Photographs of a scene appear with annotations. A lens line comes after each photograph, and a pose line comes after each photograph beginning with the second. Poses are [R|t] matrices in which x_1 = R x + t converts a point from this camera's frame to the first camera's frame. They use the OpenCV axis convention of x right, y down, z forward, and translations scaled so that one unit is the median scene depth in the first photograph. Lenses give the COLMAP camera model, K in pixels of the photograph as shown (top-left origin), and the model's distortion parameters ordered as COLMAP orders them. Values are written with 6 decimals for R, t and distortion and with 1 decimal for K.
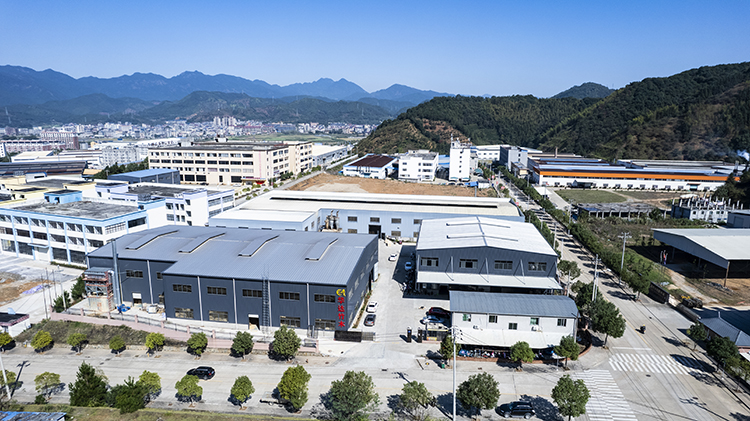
lens RADIAL K [[479.5, 0, 375.2], [0, 479.5, 213.9], [0, 0, 1]] dist [-0.075825, 0.070454]
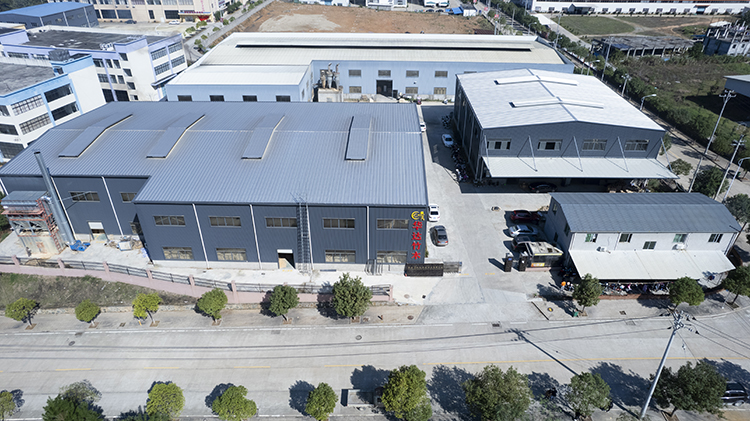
lens RADIAL K [[479.5, 0, 375.6], [0, 479.5, 211.0], [0, 0, 1]] dist [-0.075825, 0.070454]
pose [[0.991455, -0.071927, 0.108828, -0.111933], [0.030393, 0.938664, 0.343492, -0.042374], [-0.126859, -0.337249, 0.932829, 0.203442]]
